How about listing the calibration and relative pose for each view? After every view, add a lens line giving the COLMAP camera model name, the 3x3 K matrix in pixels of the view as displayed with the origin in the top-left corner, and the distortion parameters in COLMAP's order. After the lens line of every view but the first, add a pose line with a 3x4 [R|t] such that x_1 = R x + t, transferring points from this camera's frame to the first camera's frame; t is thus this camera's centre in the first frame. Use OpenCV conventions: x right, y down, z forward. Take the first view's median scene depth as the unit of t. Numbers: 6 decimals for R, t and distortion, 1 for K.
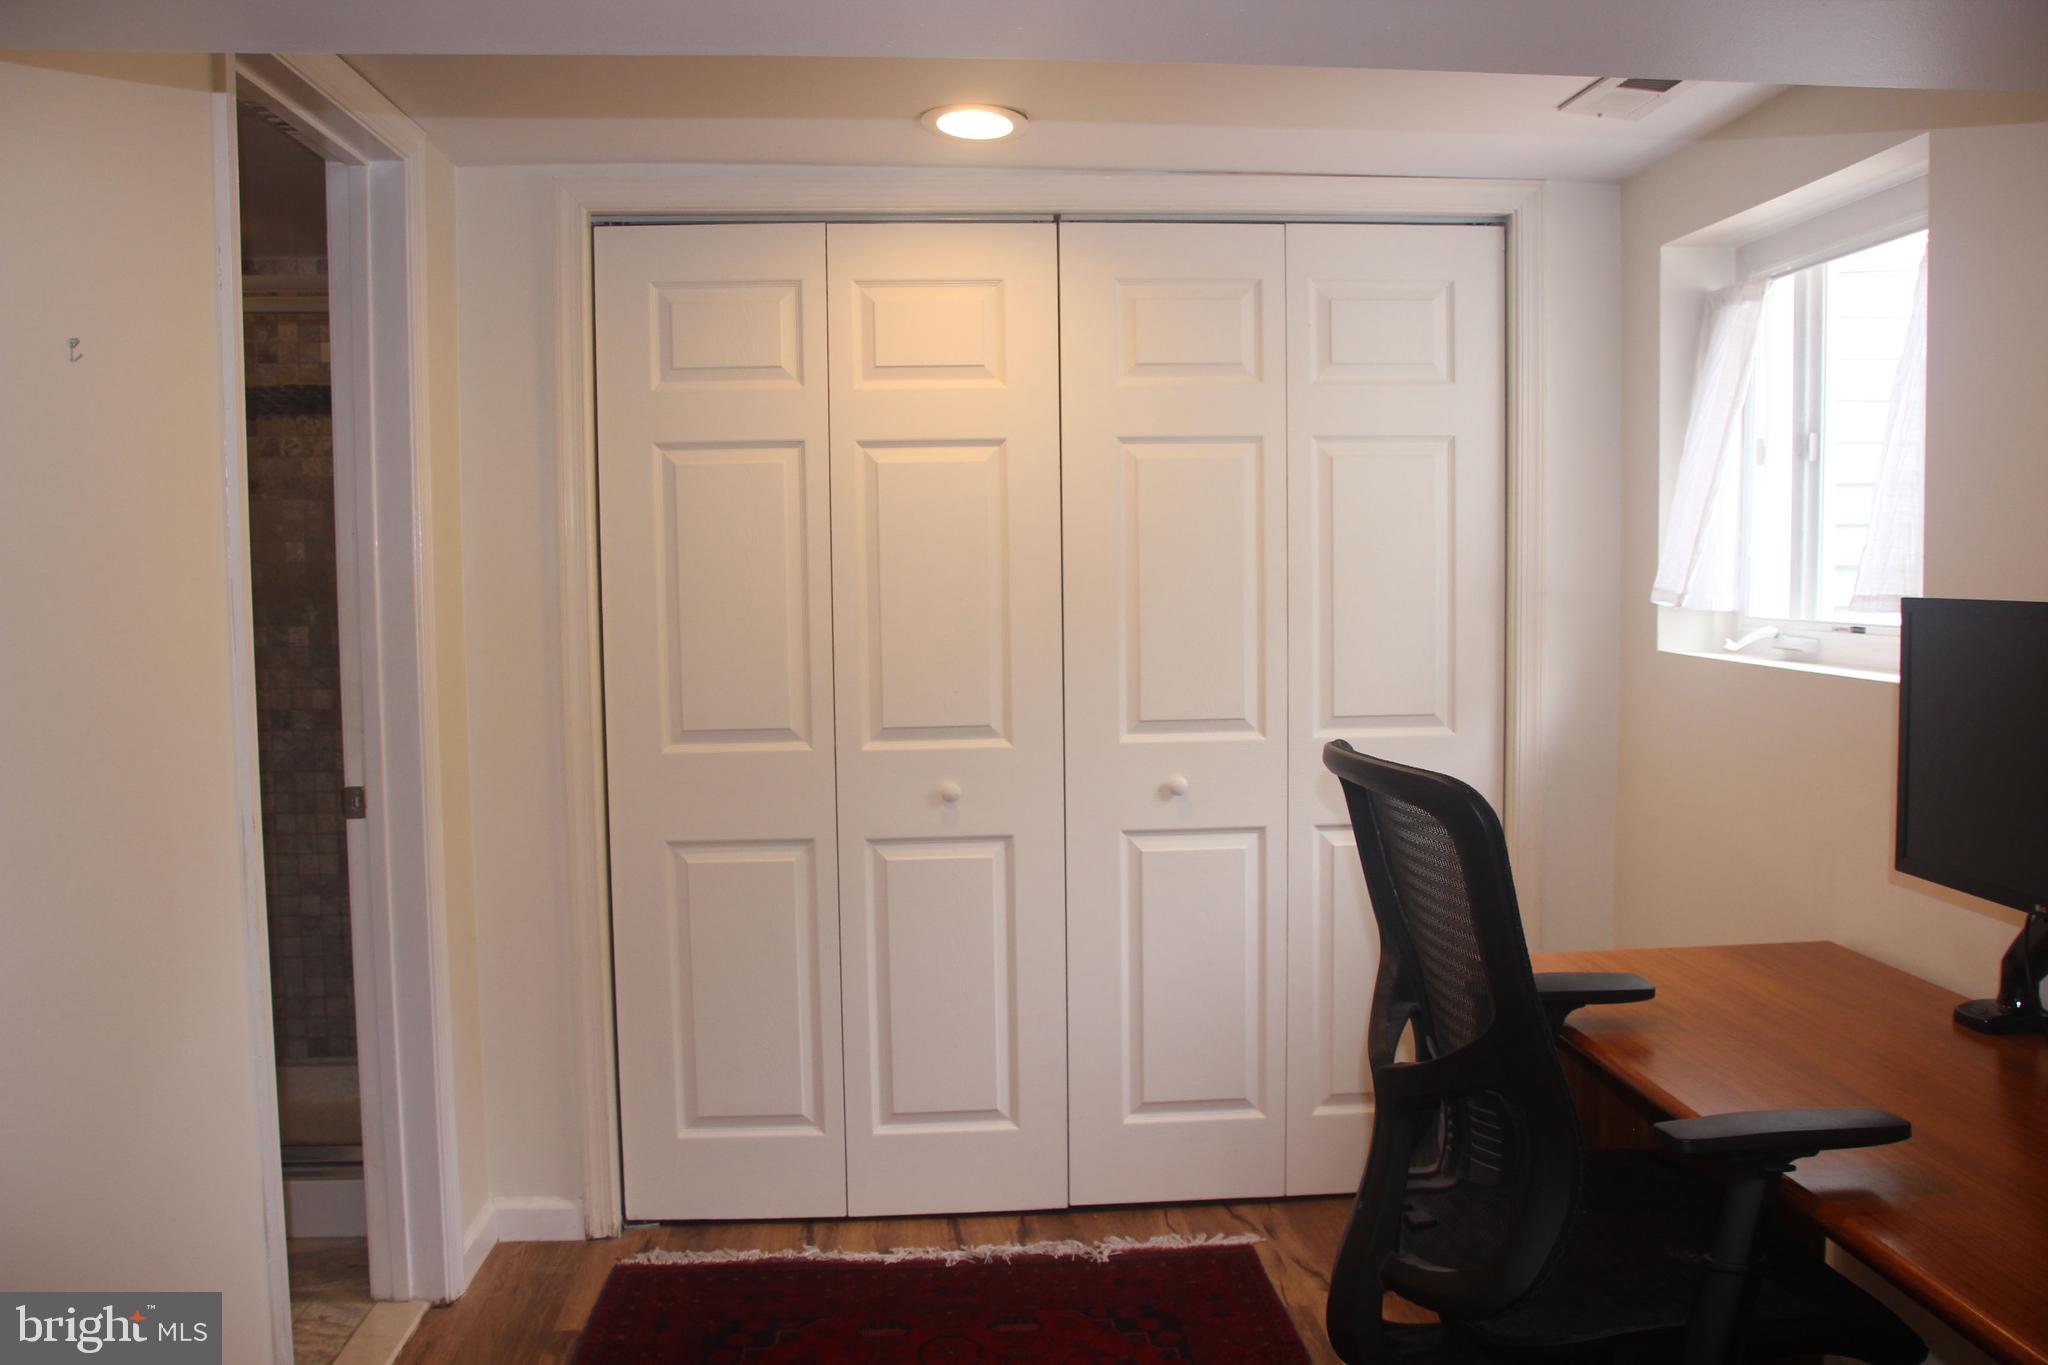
lens RADIAL K [[1743.8, 0, 1024.0], [0, 1743.8, 682.5], [0, 0, 1]] dist [-0.127807, 0.148127]
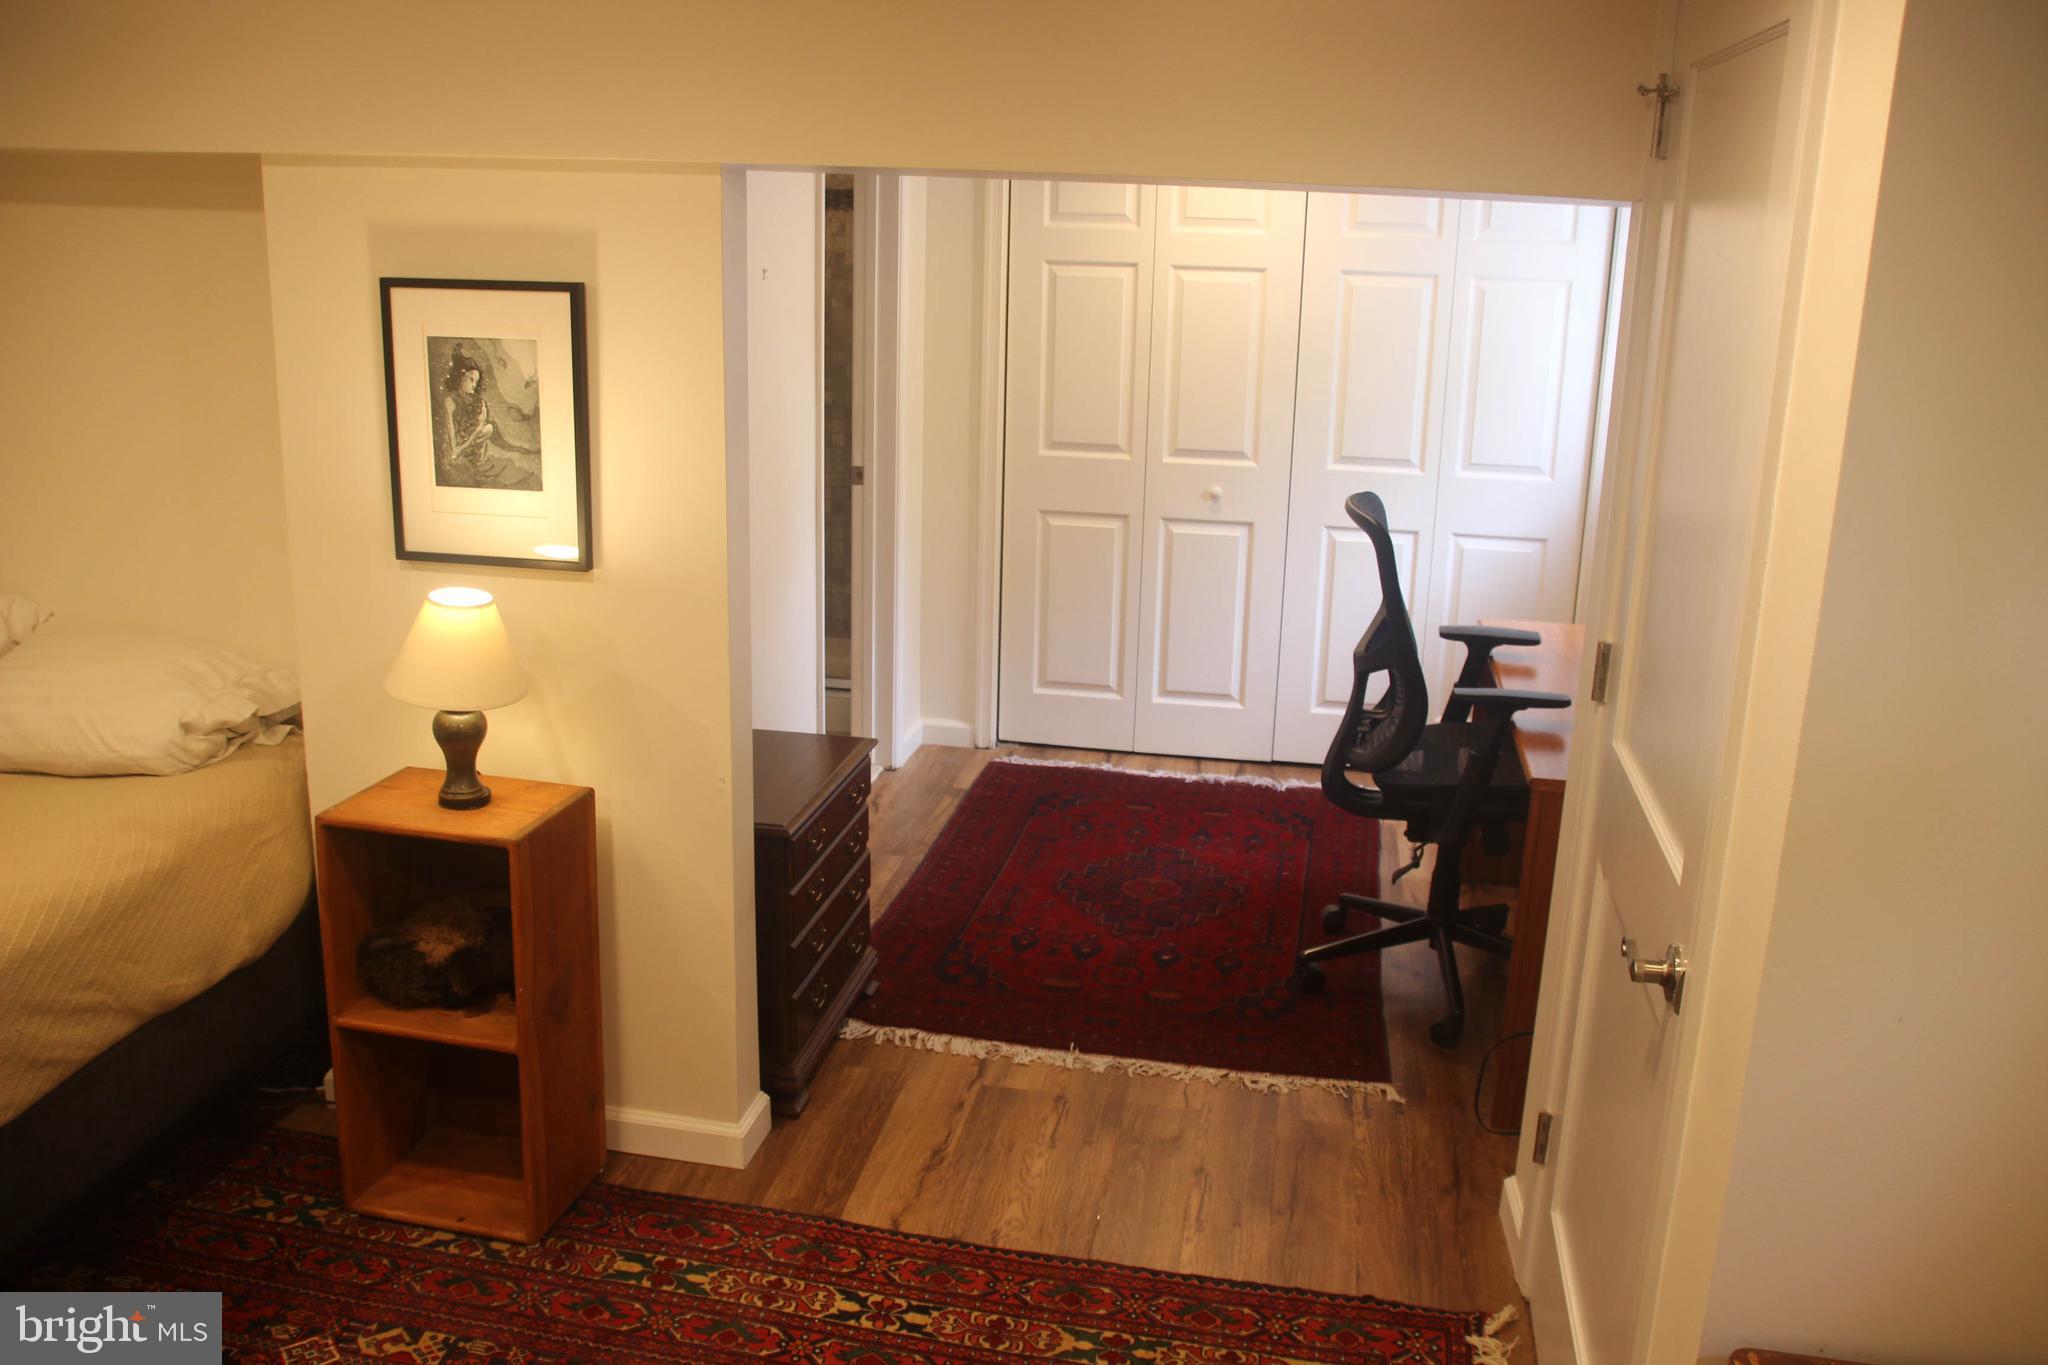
lens RADIAL K [[1743.8, 0, 1024.0], [0, 1743.8, 682.5], [0, 0, 1]] dist [-0.127807, 0.148127]
pose [[0.969056, 0.100619, -0.225400, 0.163483], [-0.055833, 0.978830, 0.196912, -0.069858], [0.240442, -0.178234, 0.954159, -0.581875]]
